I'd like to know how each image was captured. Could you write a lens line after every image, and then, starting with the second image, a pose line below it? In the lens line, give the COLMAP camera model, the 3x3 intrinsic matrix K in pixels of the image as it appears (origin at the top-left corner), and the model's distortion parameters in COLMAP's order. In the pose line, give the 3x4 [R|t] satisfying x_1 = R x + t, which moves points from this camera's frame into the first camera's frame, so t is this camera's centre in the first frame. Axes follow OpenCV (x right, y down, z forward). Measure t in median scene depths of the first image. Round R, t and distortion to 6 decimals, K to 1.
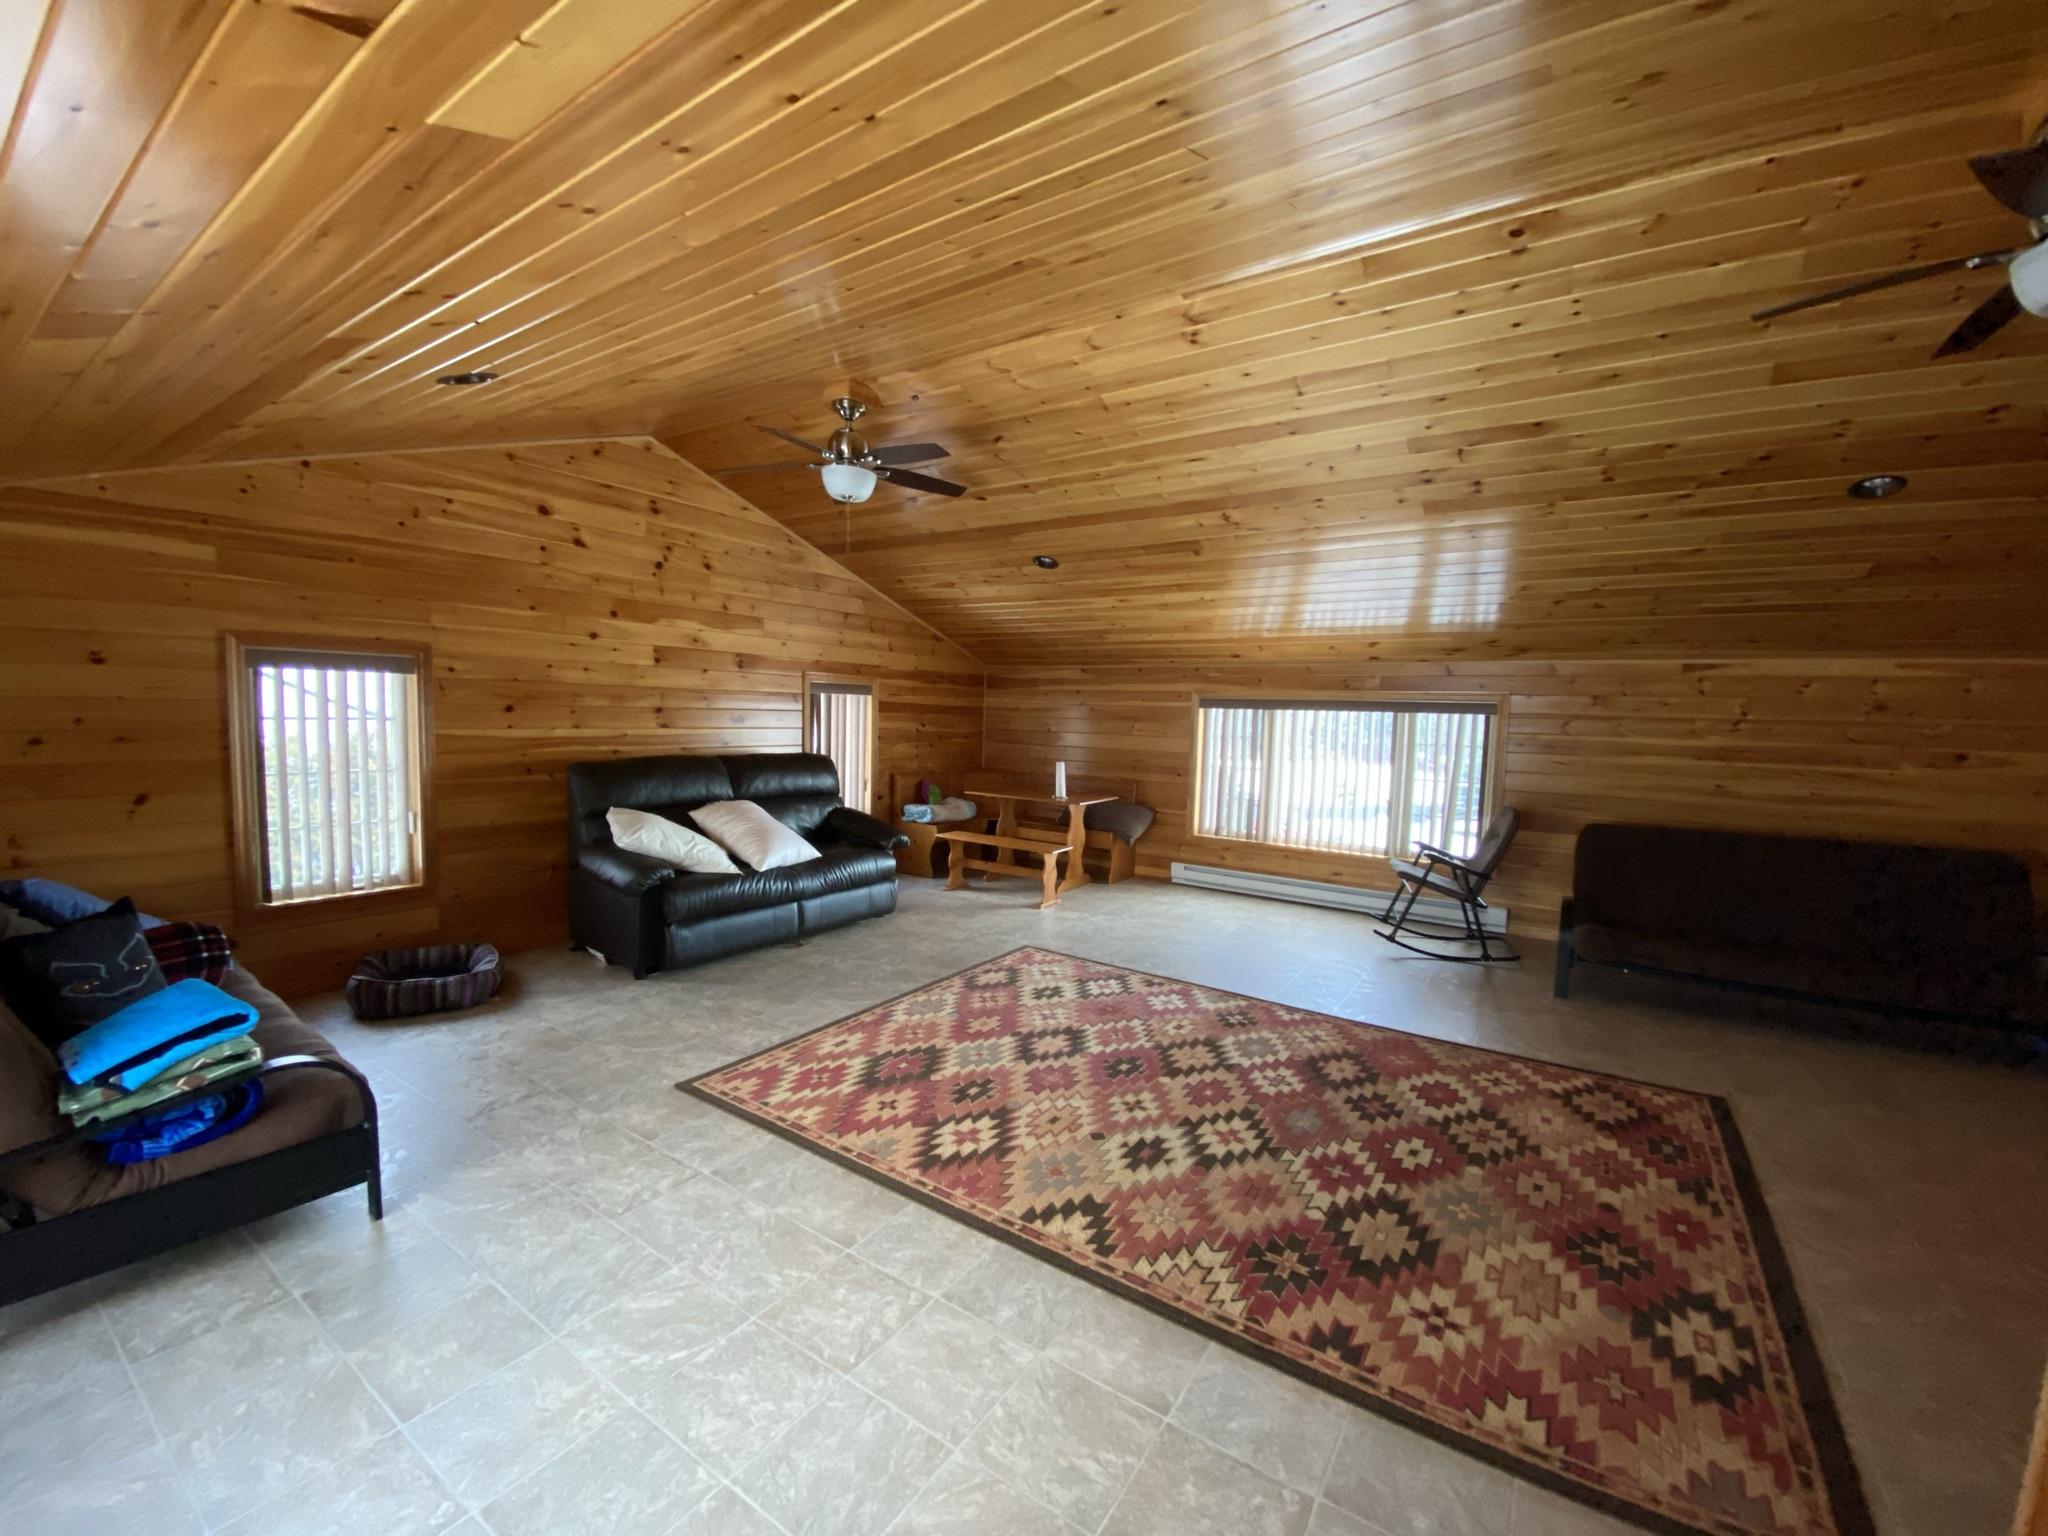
lens RADIAL K [[815.7, 0, 1019.6], [0, 815.7, 767.3], [0, 0, 1]] dist [0.049412, -0.037476]
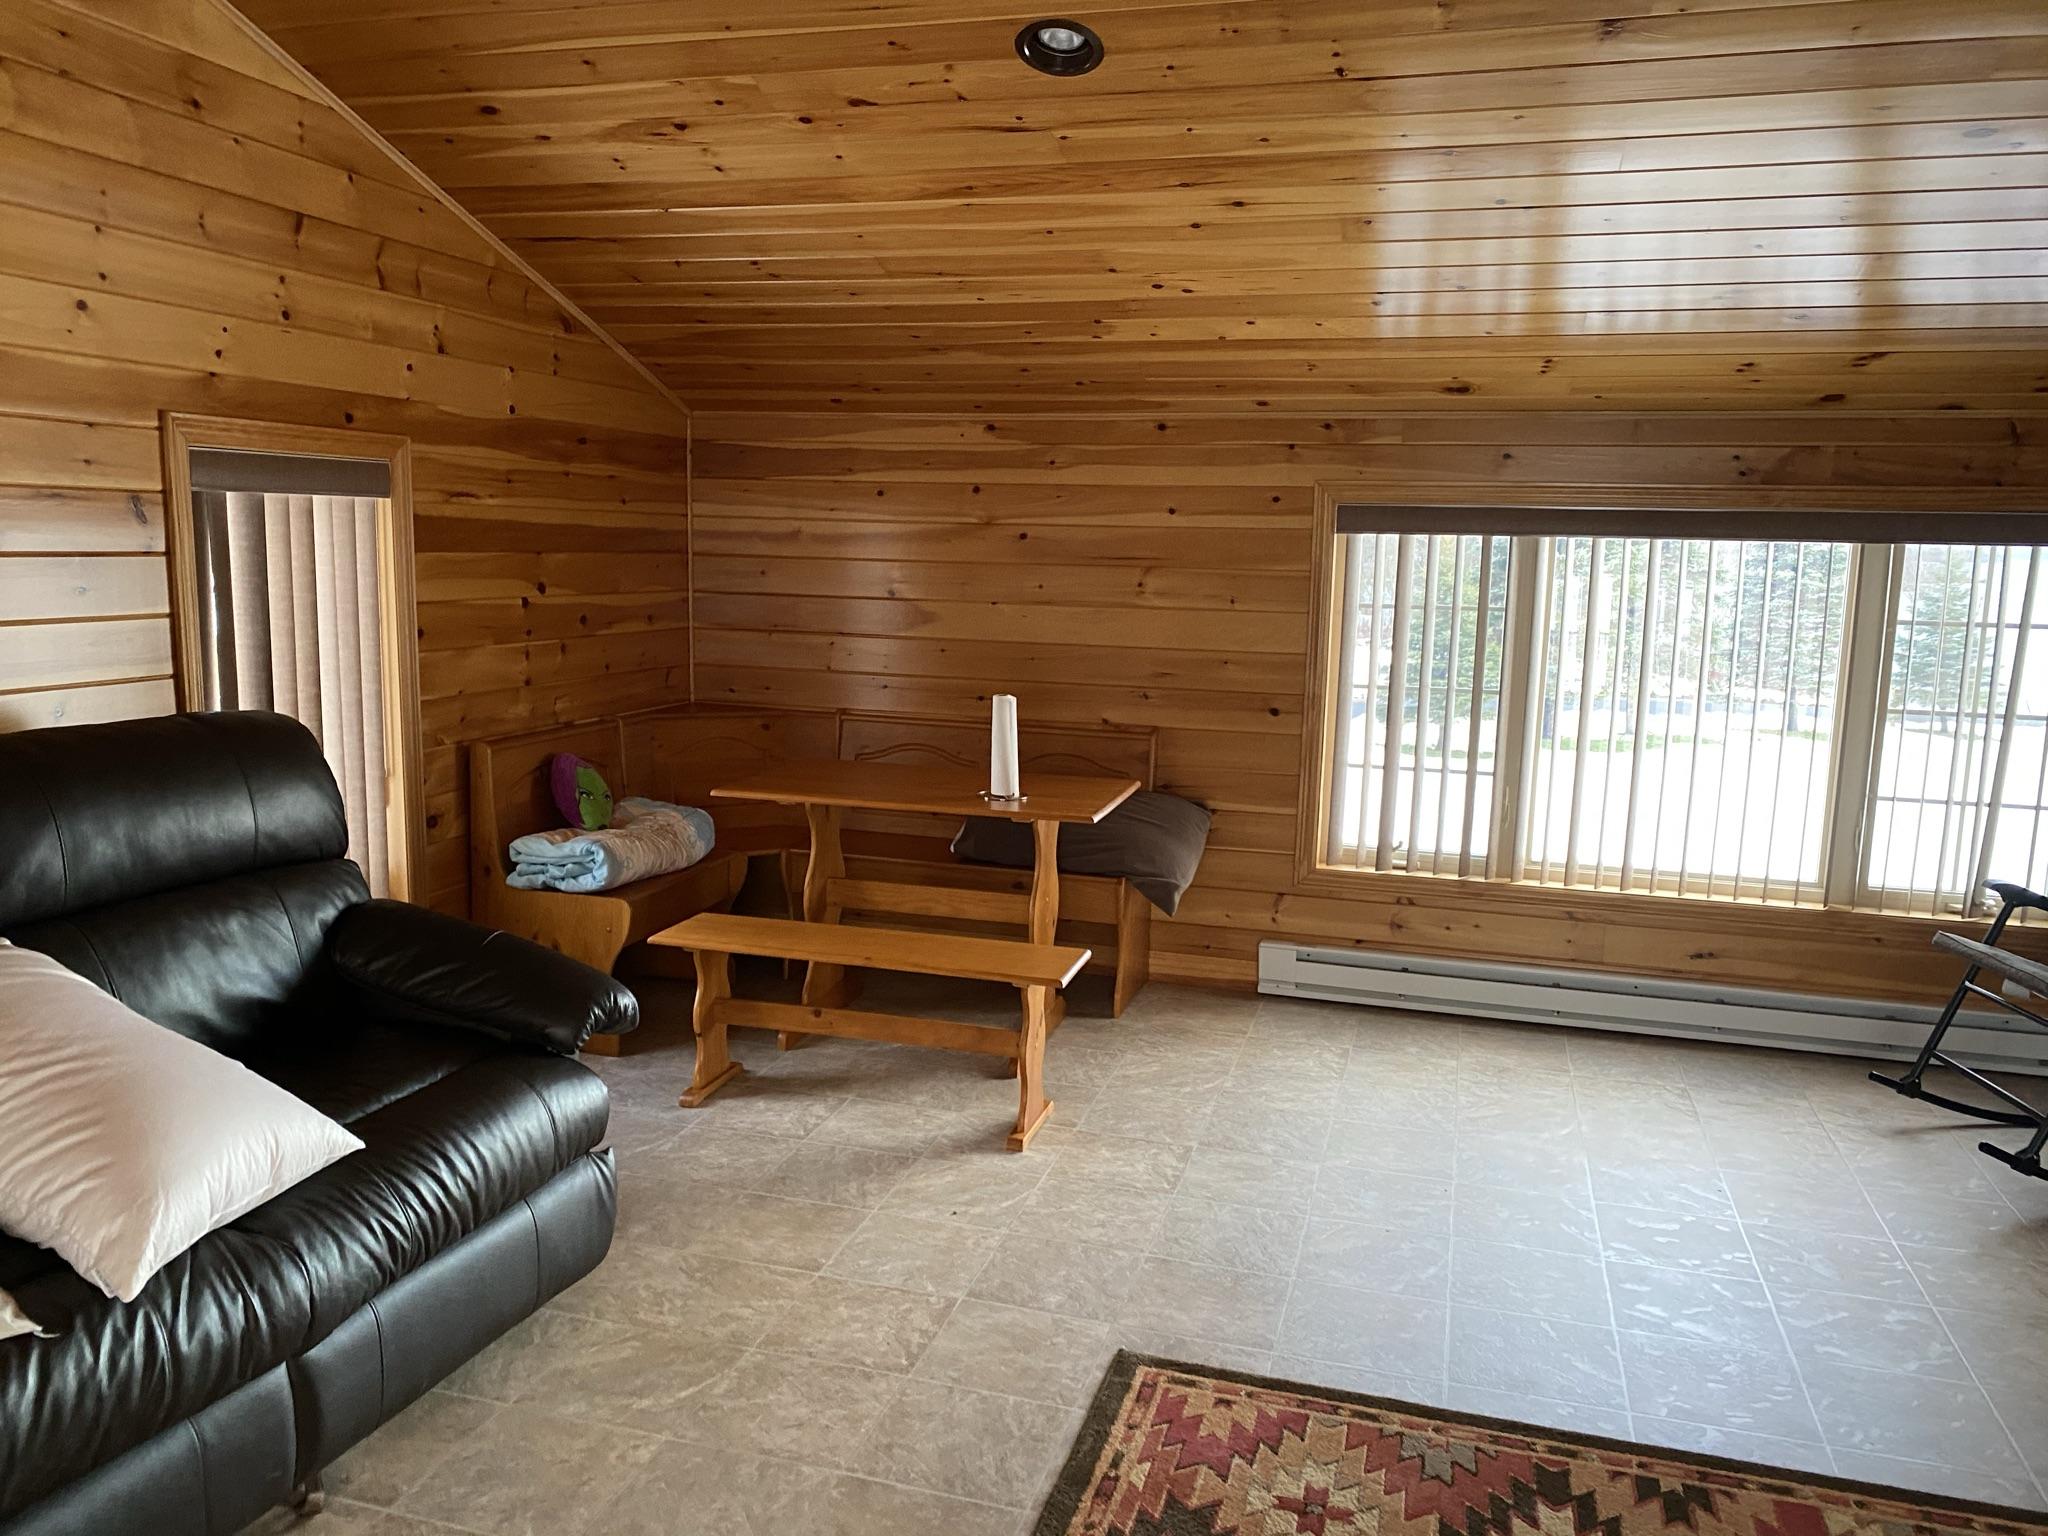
lens RADIAL K [[1569.2, 0, 998.5], [0, 1569.2, 771.5], [0, 0, 1]] dist [0.010956, -0.000441]
pose [[0.956769, -0.050834, 0.286373, -0.224979], [0.026515, 0.995752, 0.088172, -0.051105], [-0.289639, -0.076767, 0.954053, 0.586462]]
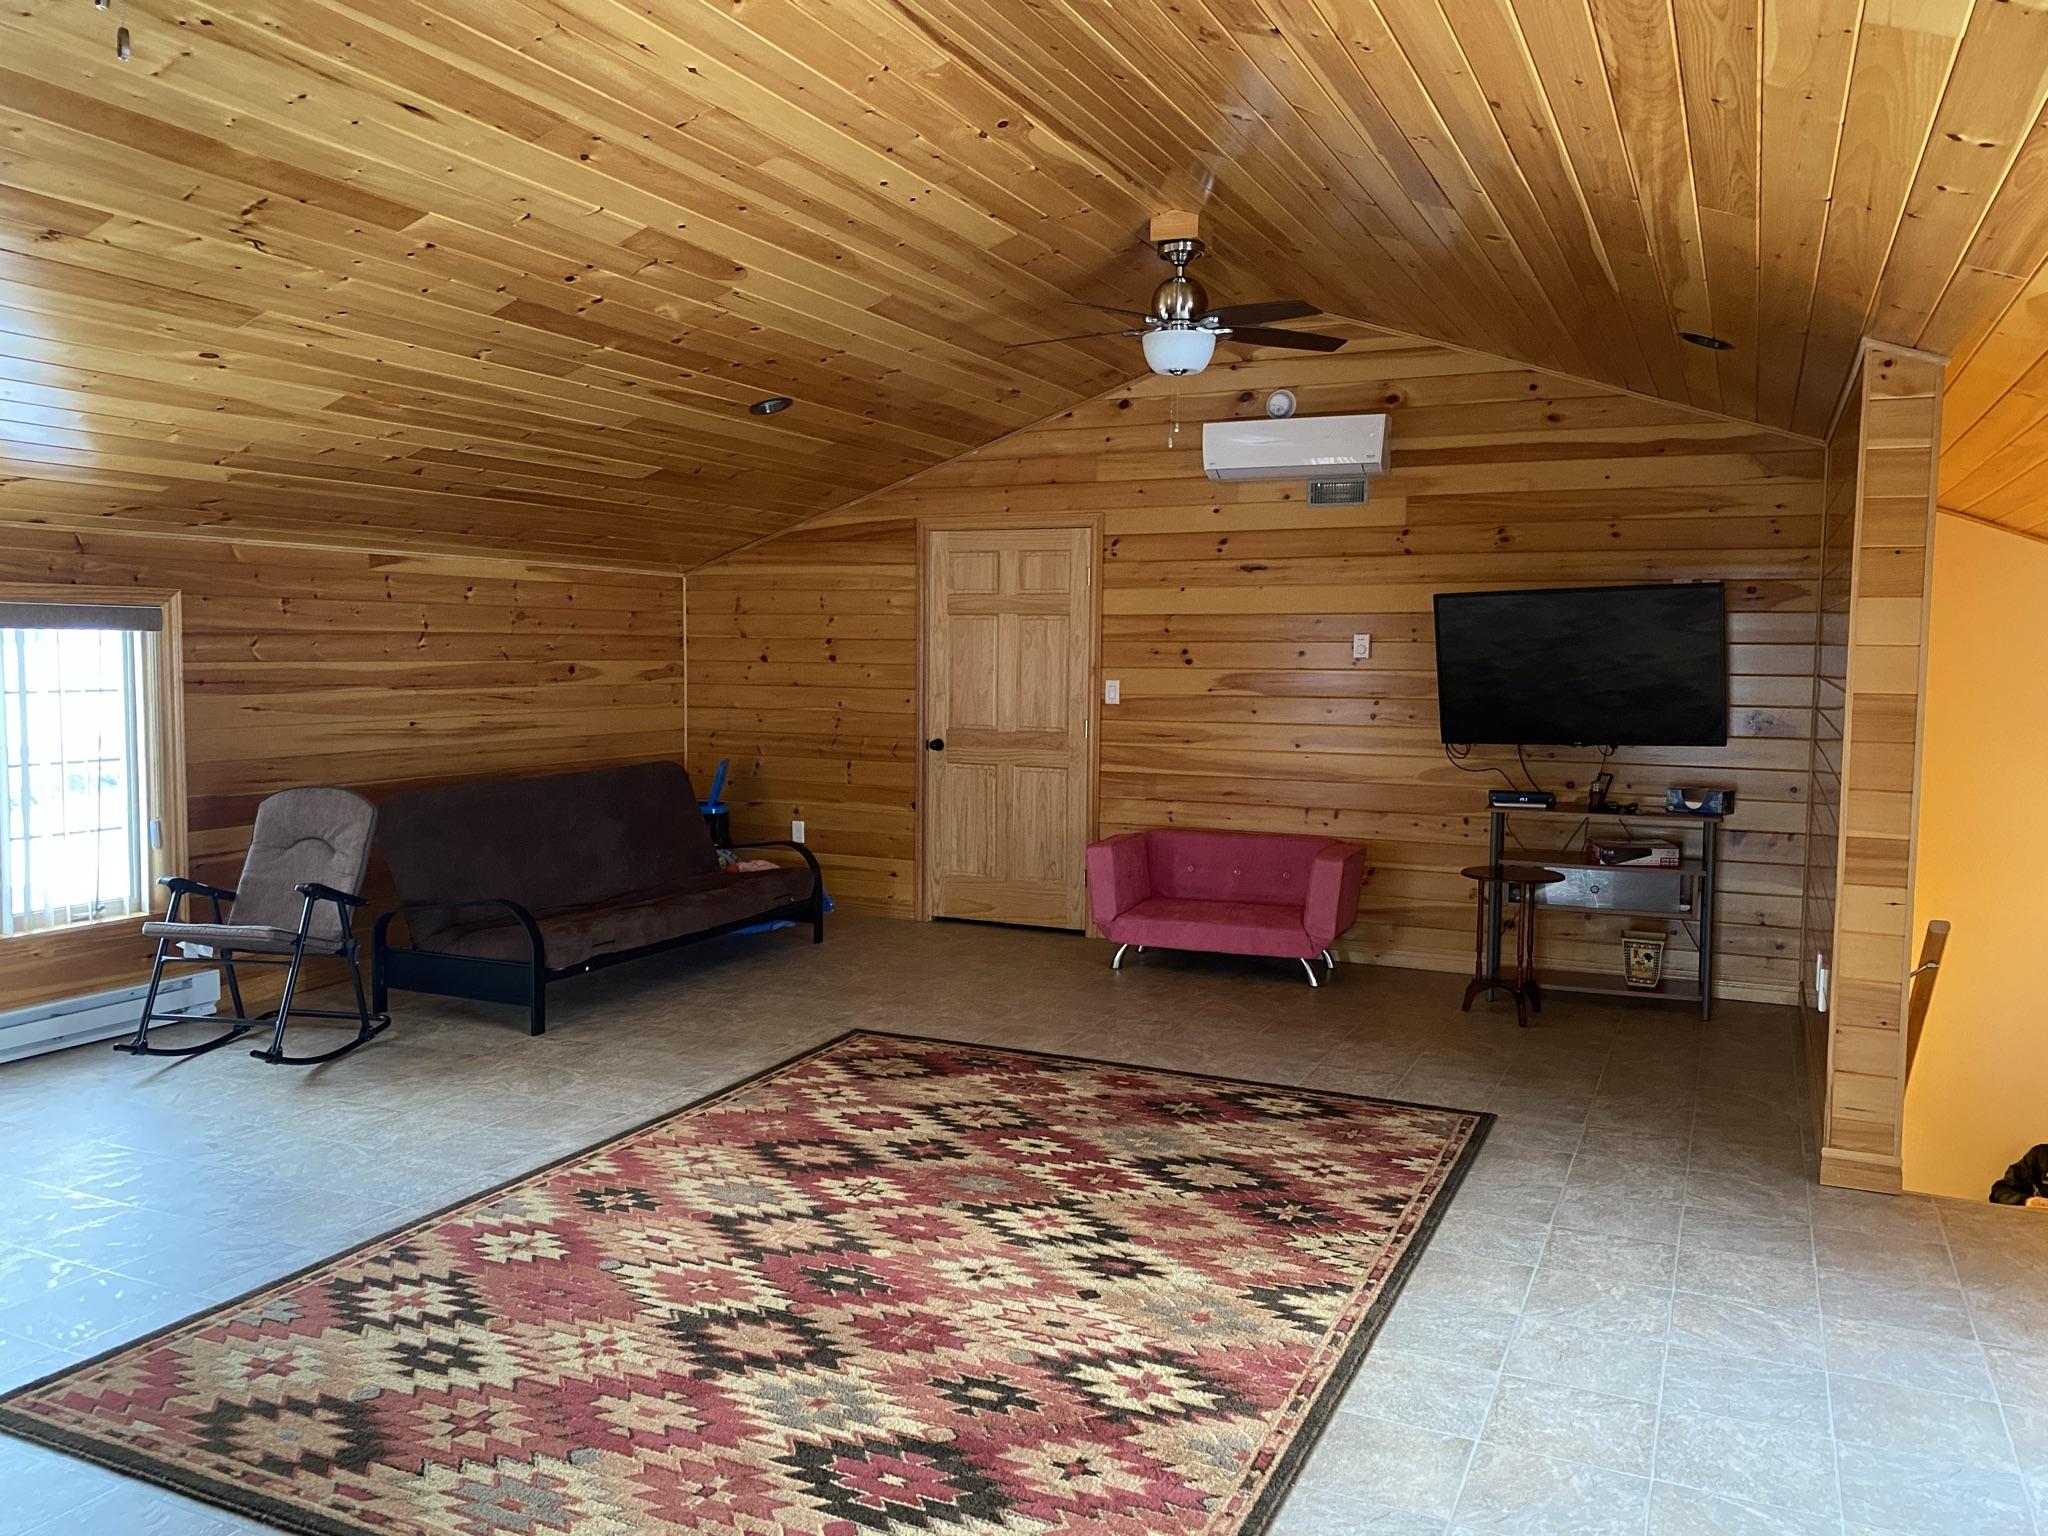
lens RADIAL K [[1557.8, 0, 1020.9], [0, 1557.8, 744.1], [0, 0, 1]] dist [0.064074, -0.069061]
pose [[-0.153554, -0.095031, 0.983560, -0.753170], [0.050086, 0.993337, 0.103795, -0.093180], [-0.986870, 0.065200, -0.147771, 0.814296]]
